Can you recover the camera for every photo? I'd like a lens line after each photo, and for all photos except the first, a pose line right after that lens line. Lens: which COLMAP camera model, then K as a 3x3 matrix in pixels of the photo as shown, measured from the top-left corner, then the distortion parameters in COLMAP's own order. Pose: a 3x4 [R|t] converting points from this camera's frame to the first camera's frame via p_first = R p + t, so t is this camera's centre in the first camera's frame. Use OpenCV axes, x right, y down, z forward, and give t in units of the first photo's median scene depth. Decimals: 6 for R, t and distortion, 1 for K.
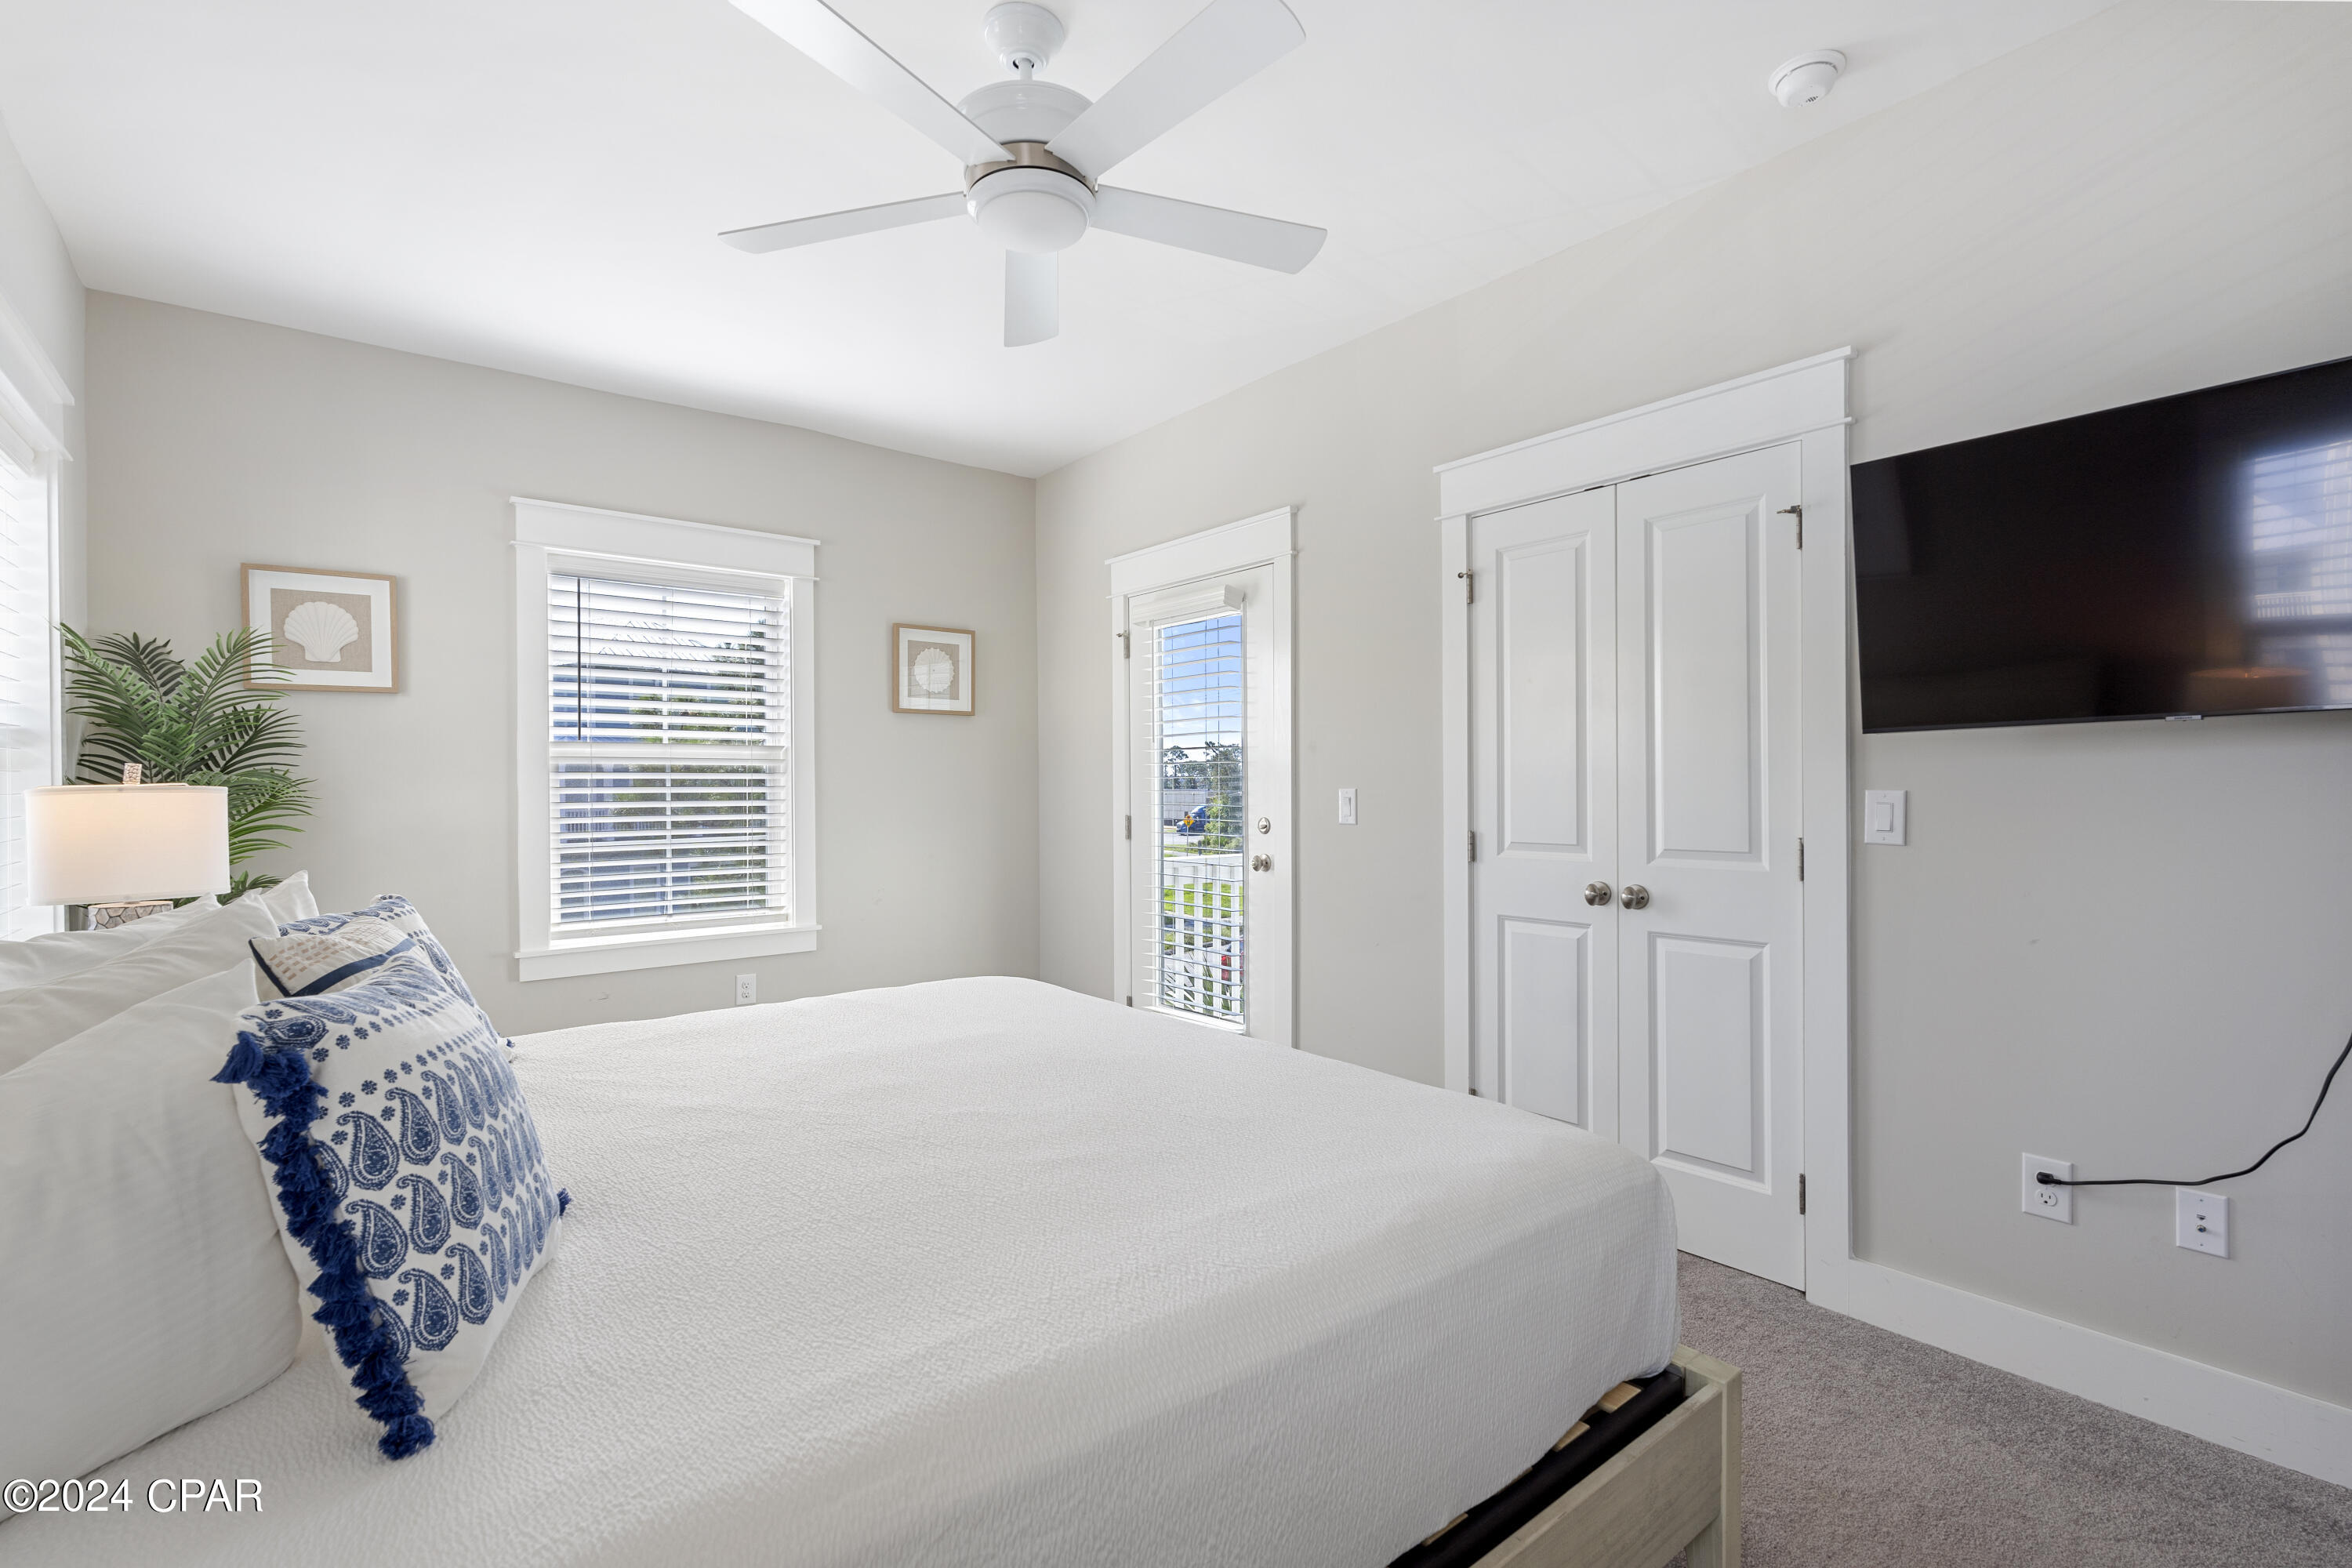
lens RADIAL K [[1049.6, 0, 1175.8], [0, 1049.6, 794.6], [0, 0, 1]] dist [-0.001757, -0.000019]
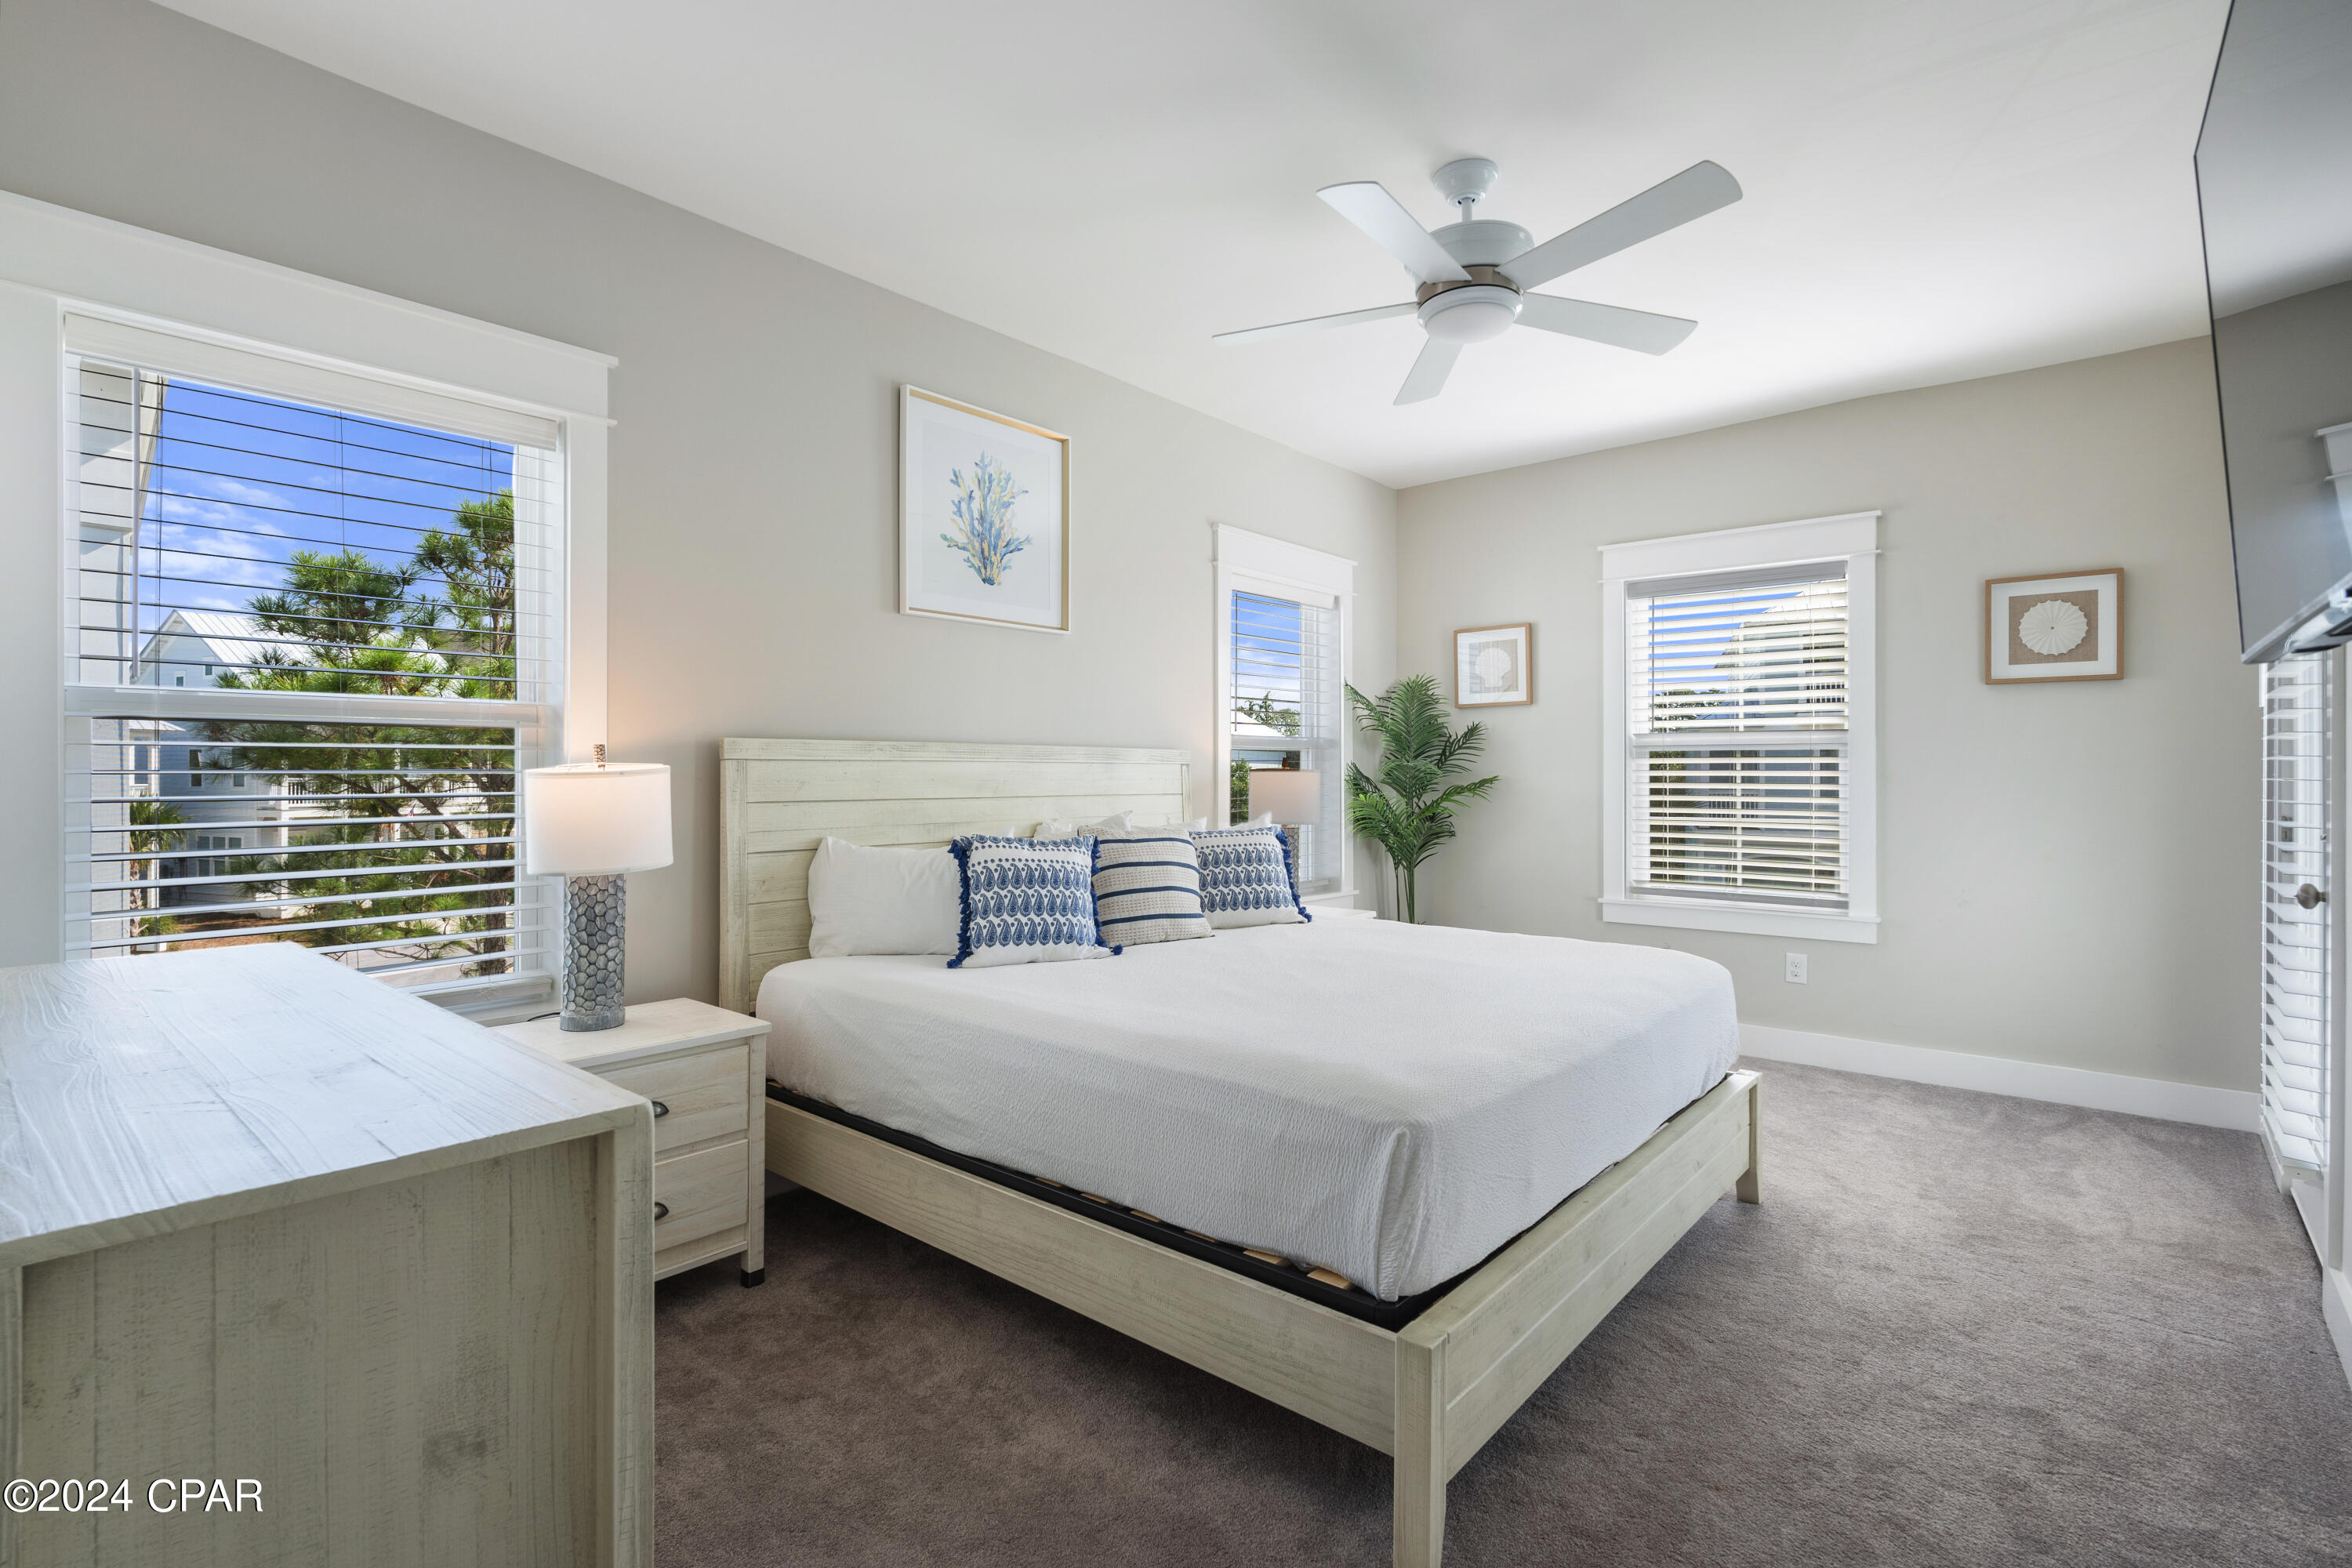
lens RADIAL K [[1112.0, 0, 1171.5], [0, 1112.0, 771.7], [0, 0, 1]] dist [0.001068, 0.000105]
pose [[0.168673, 0.007233, -0.985646, 0.569729], [-0.012139, 0.999912, 0.005261, -0.004737], [0.985597, 0.011078, 0.168746, 0.218097]]
